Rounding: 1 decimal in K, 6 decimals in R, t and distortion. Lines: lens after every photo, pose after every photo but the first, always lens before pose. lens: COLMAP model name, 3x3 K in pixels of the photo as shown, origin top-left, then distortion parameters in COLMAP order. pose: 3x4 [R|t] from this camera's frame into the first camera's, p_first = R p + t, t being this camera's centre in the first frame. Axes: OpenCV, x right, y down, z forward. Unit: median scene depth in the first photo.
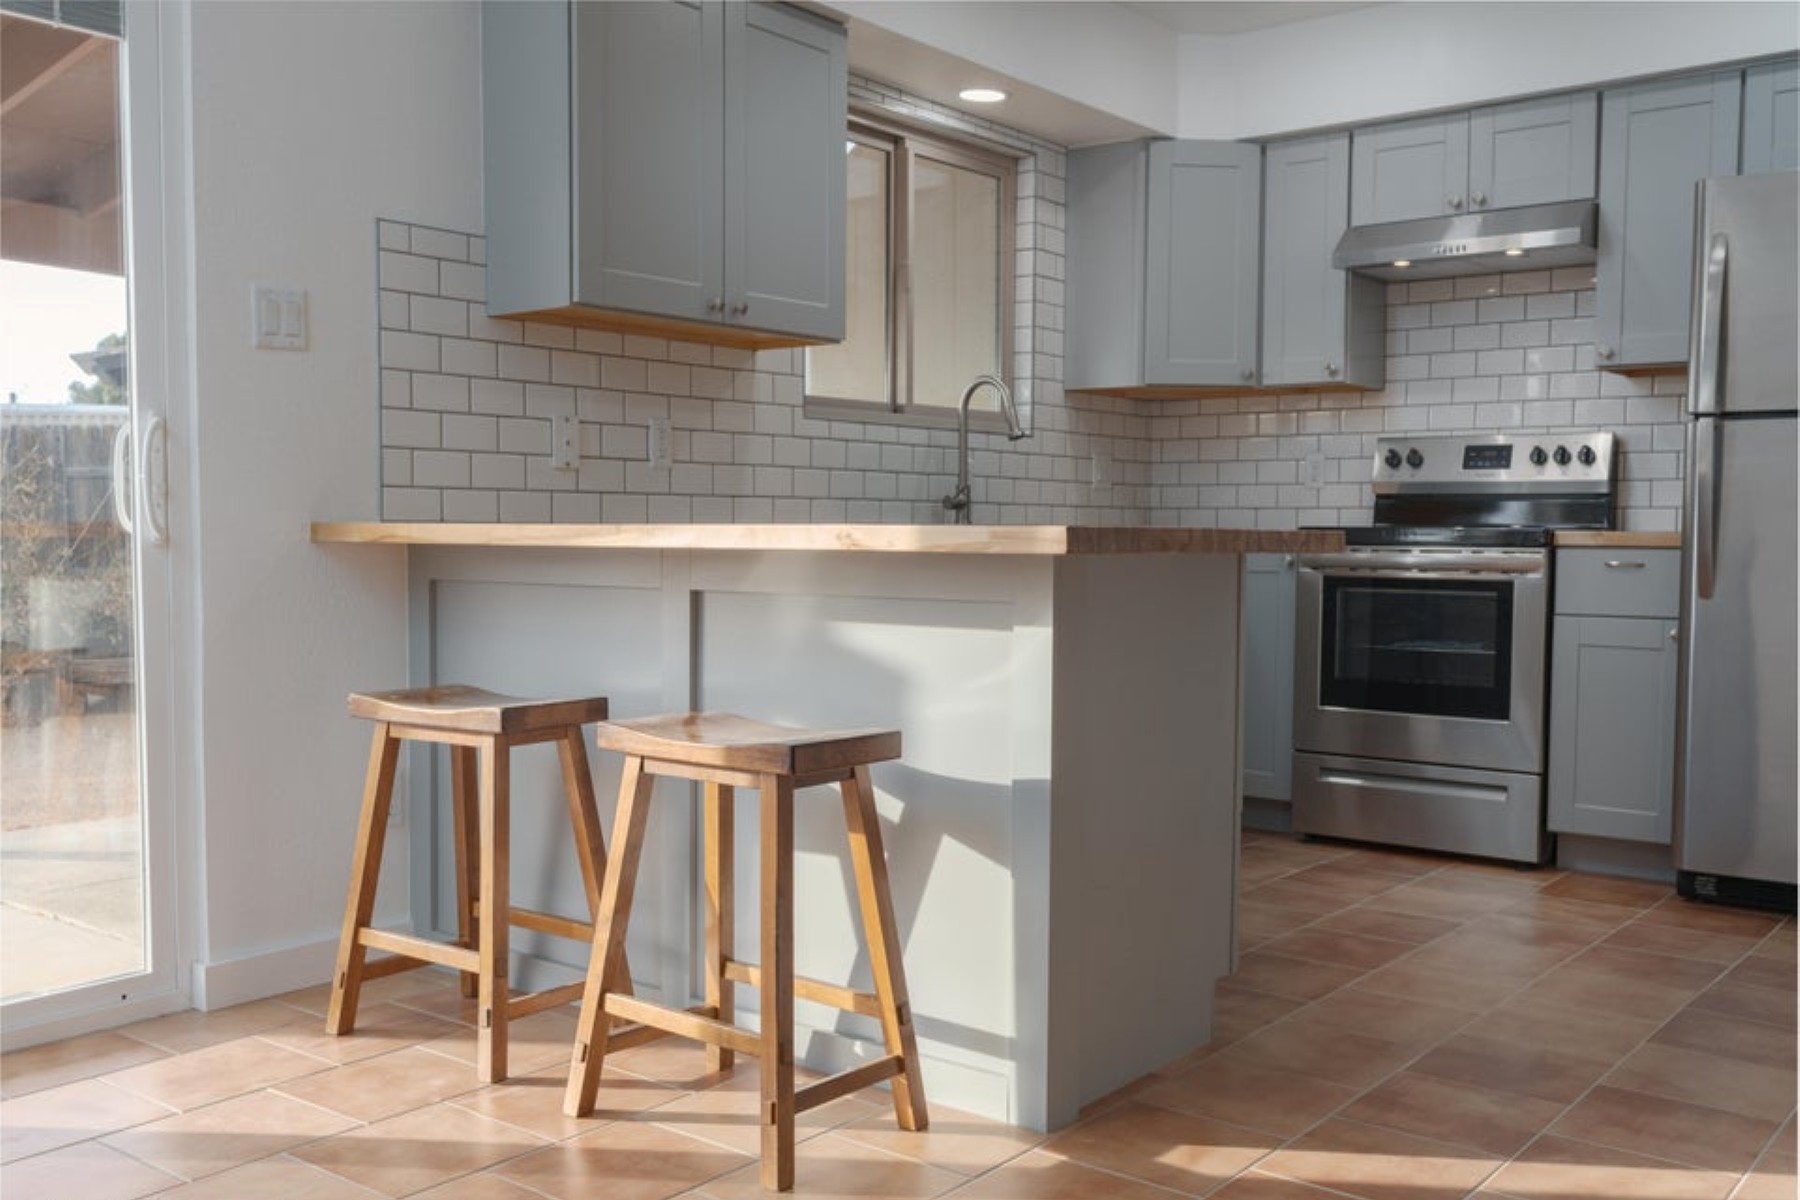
lens RADIAL K [[1679.7, 0, 910.9], [0, 1679.7, 617.5], [0, 0, 1]] dist [0.018743, 0.000000]
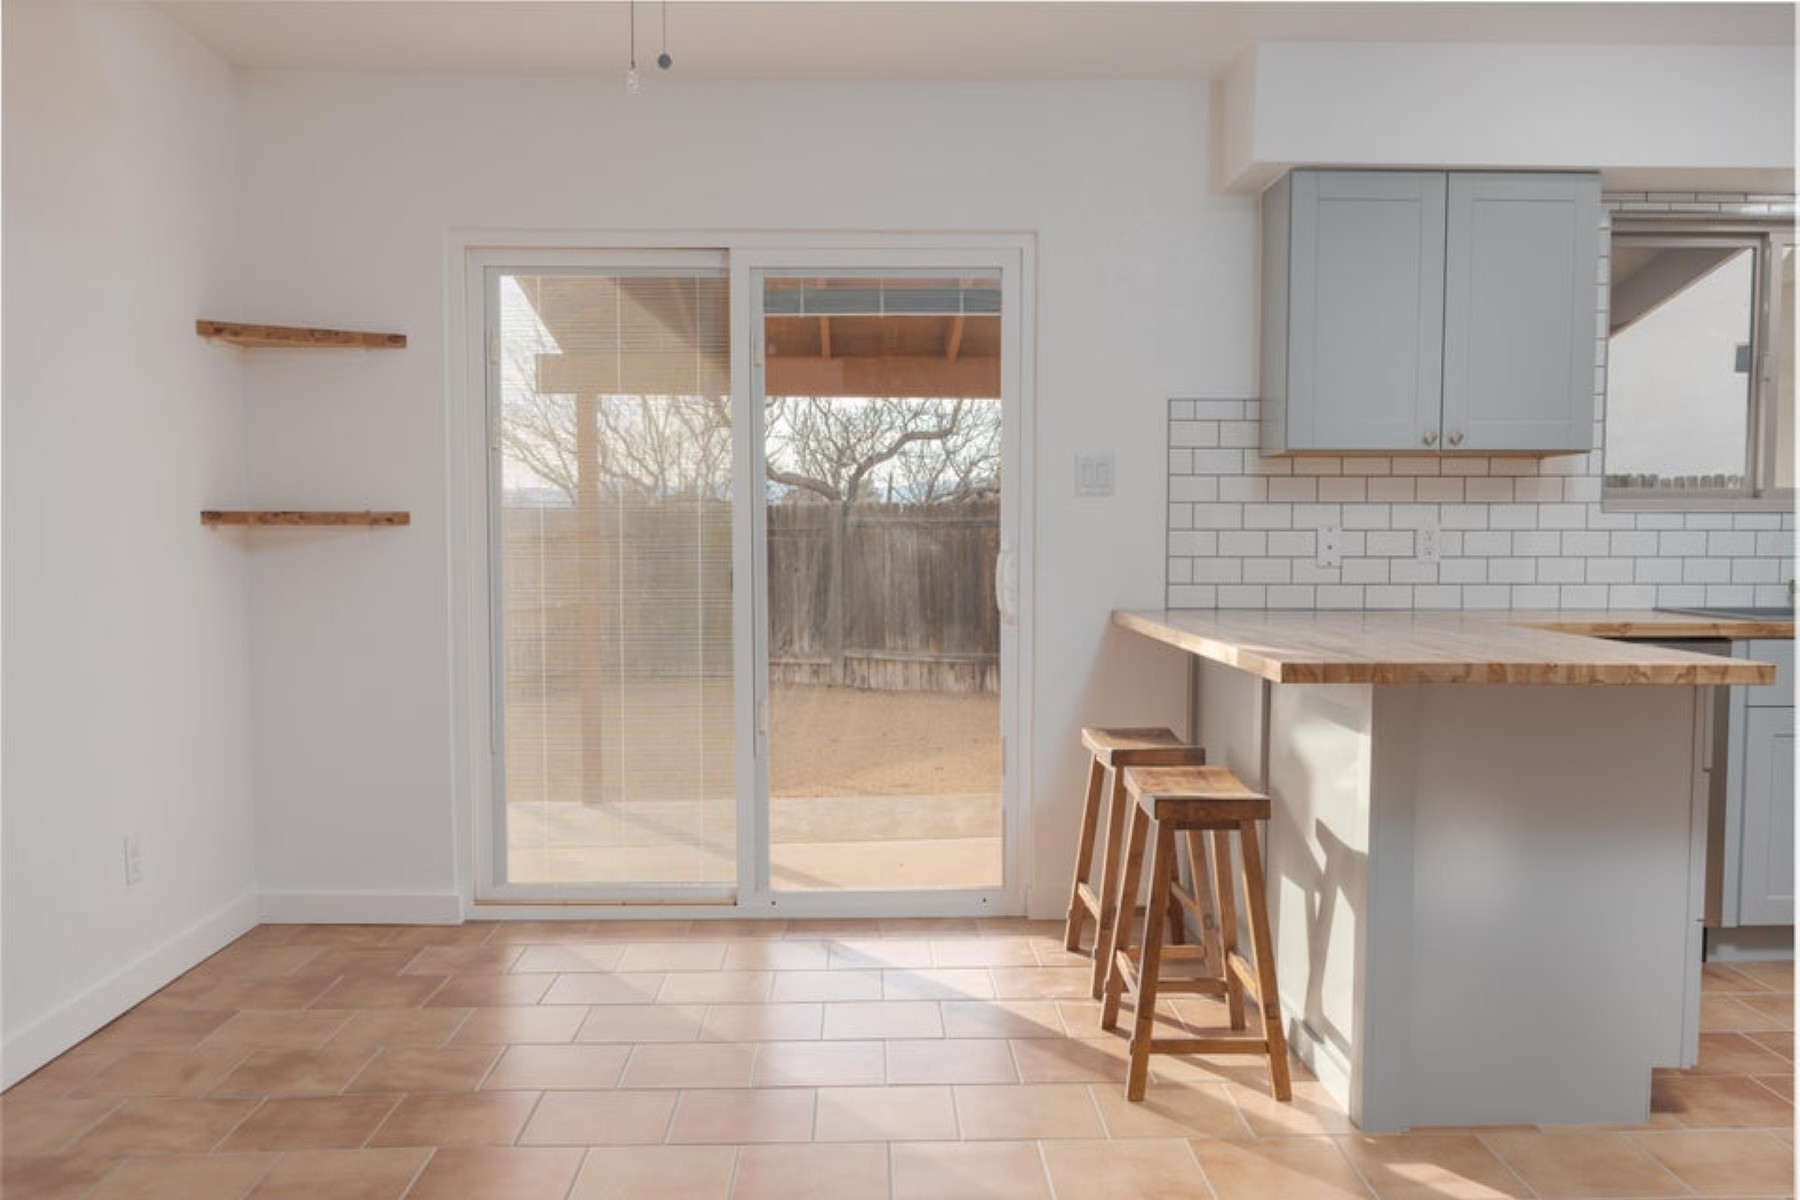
lens RADIAL K [[1496.5, 0, 913.8], [0, 1496.5, 624.0], [0, 0, 1]] dist [0.005541, -0.000414]
pose [[0.645358, 0.042580, -0.762692, 0.450073], [-0.037195, 0.999013, 0.024301, -0.057580], [0.762974, 0.012685, 0.646305, 0.005439]]
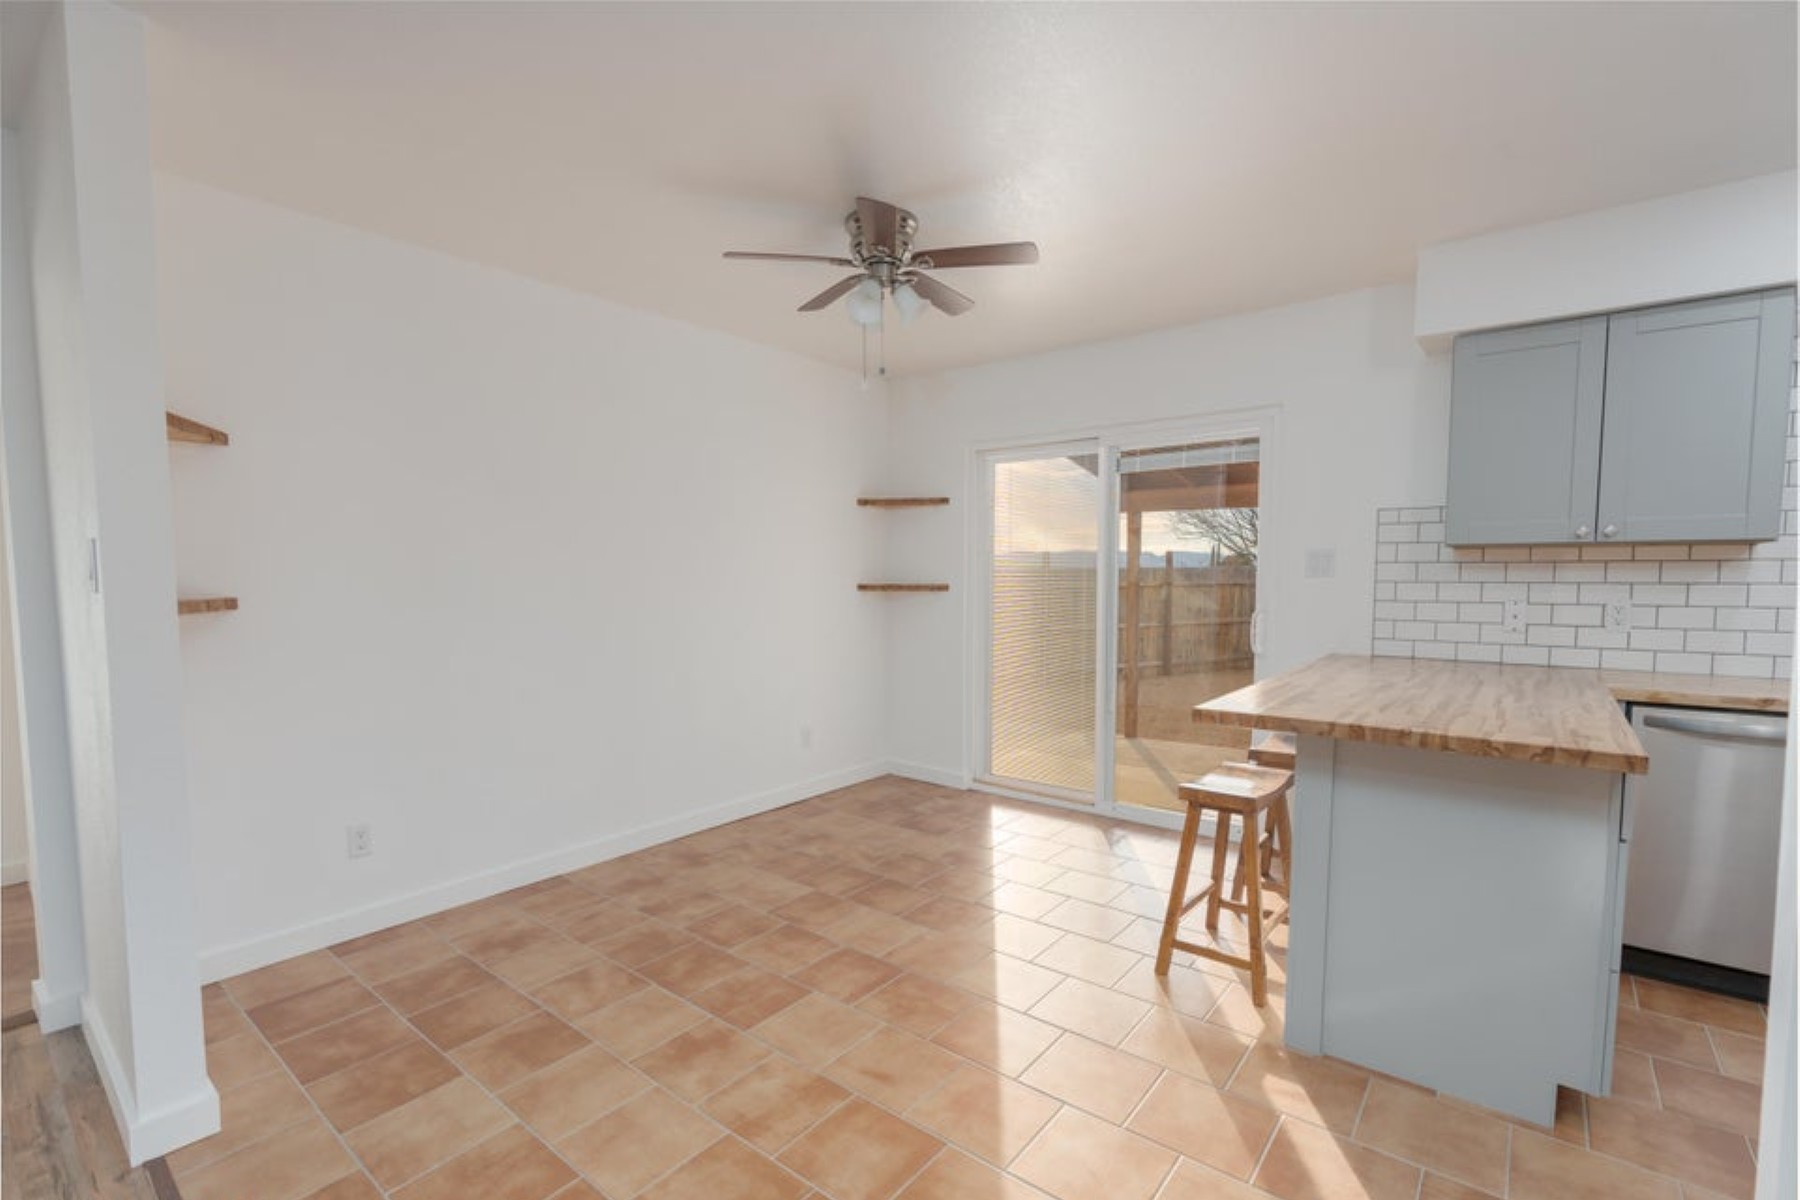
lens RADIAL K [[804.5, 0, 908.7], [0, 804.5, 626.0], [0, 0, 1]] dist [-0.004351, -0.000521]
pose [[-0.000834, 0.060033, -0.998196, 0.574389], [-0.052213, 0.996832, 0.059994, -0.105527], [0.998636, 0.052169, 0.002304, 0.367339]]
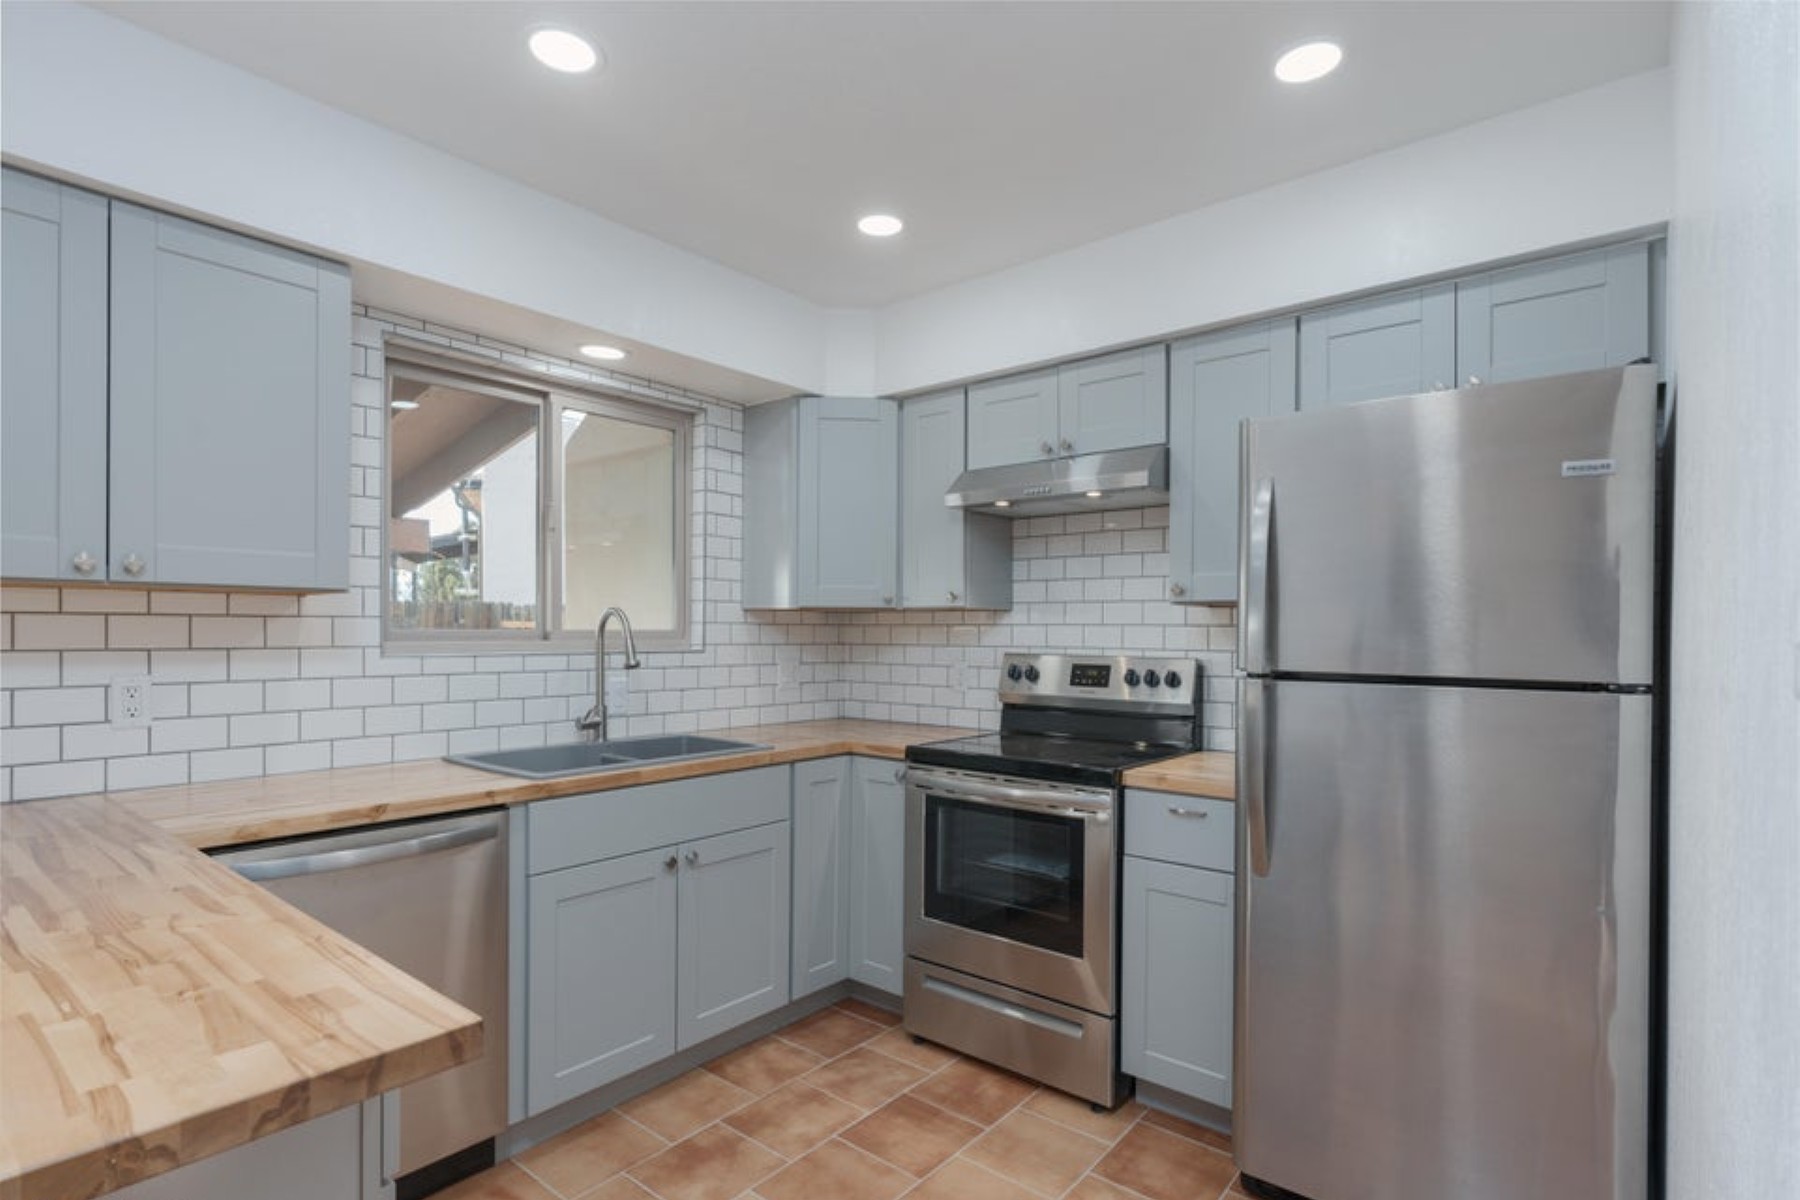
lens RADIAL K [[892.2, 0, 903.0], [0, 892.2, 631.6], [0, 0, 1]] dist [-0.002081, 0.001410]
pose [[0.999774, -0.000830, -0.021265, 0.292925], [-0.000288, 0.998621, -0.052504, -0.118034], [0.021280, 0.052499, 0.998394, 0.517539]]
